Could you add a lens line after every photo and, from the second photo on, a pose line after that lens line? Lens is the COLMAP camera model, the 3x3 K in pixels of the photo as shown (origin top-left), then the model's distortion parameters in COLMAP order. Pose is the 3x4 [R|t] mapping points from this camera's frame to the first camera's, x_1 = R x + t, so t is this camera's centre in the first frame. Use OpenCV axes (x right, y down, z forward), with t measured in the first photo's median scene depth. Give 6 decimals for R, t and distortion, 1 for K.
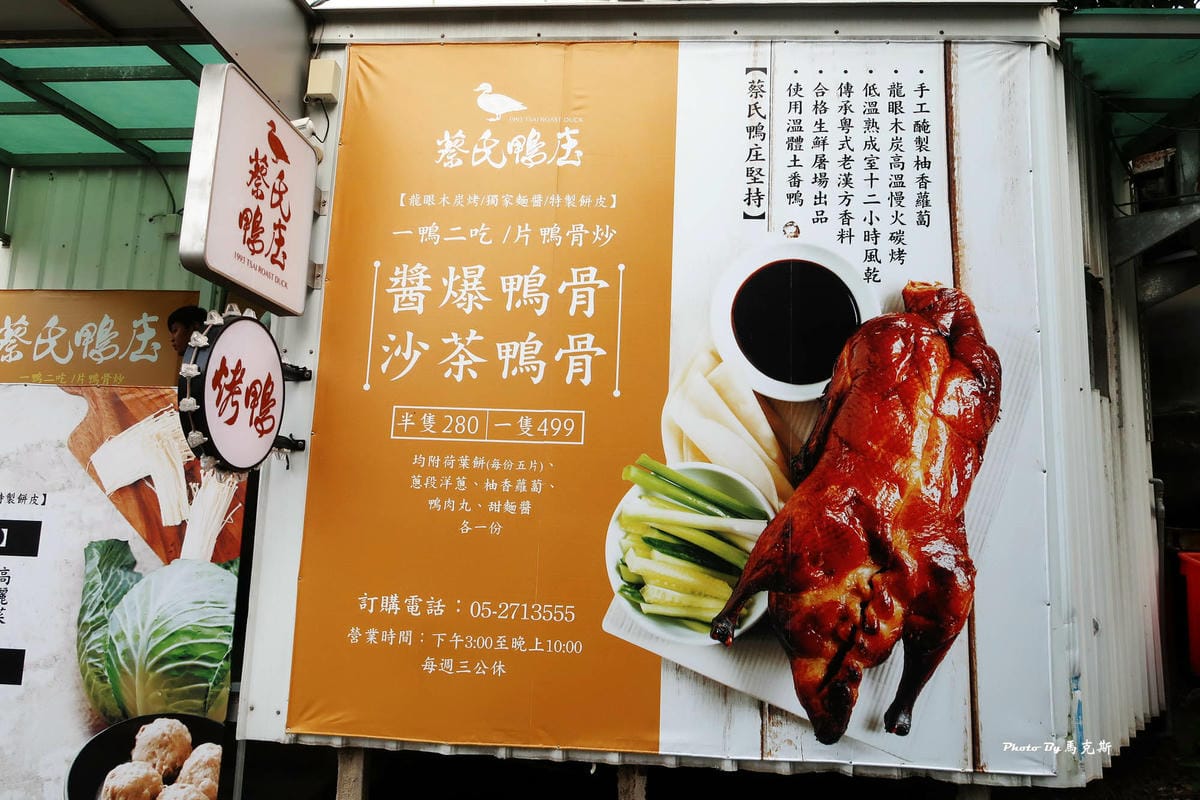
lens RADIAL K [[812.4, 0, 600.9], [0, 812.4, 402.1], [0, 0, 1]] dist [-0.003981, 0.001499]
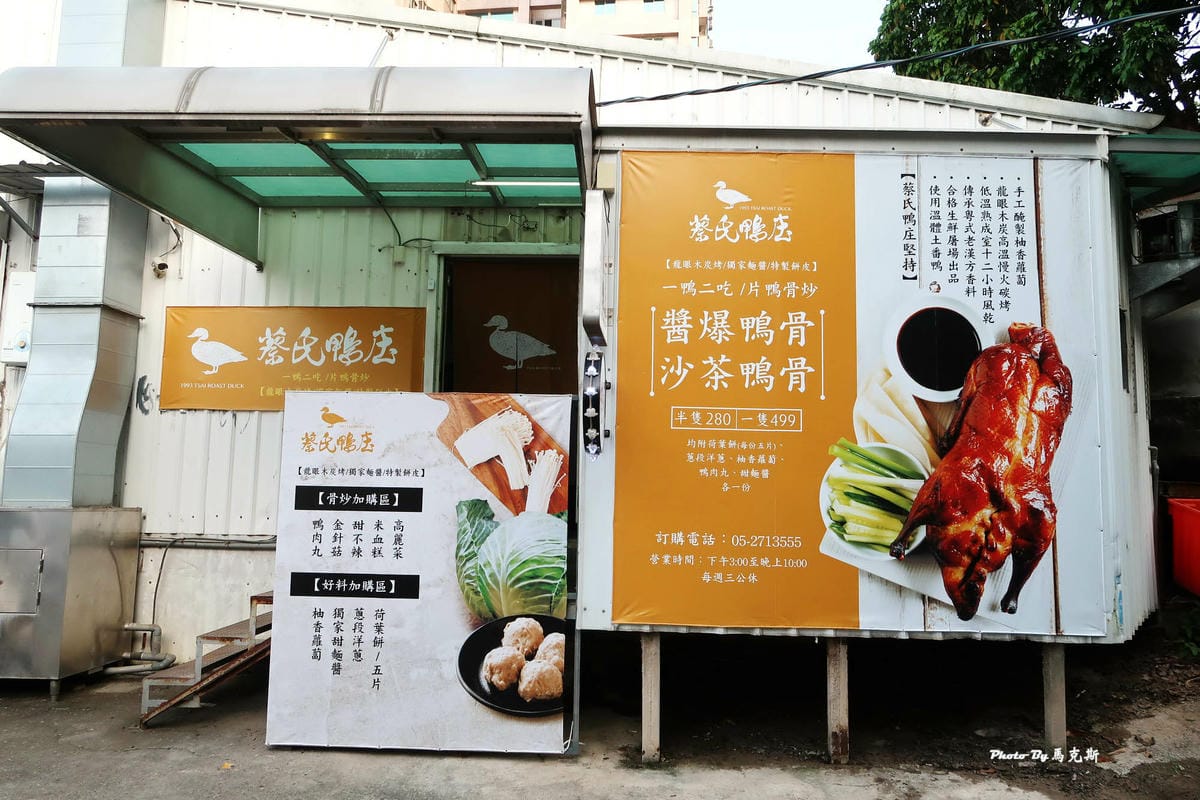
lens RADIAL K [[830.7, 0, 600.0], [0, 830.7, 400.0], [0, 0, 1]] dist [0.003547, 0.002140]
pose [[0.998460, -0.008471, 0.054827, -0.479491], [0.006228, 0.999142, 0.040953, -0.072081], [-0.055127, -0.040549, 0.997656, -0.518212]]
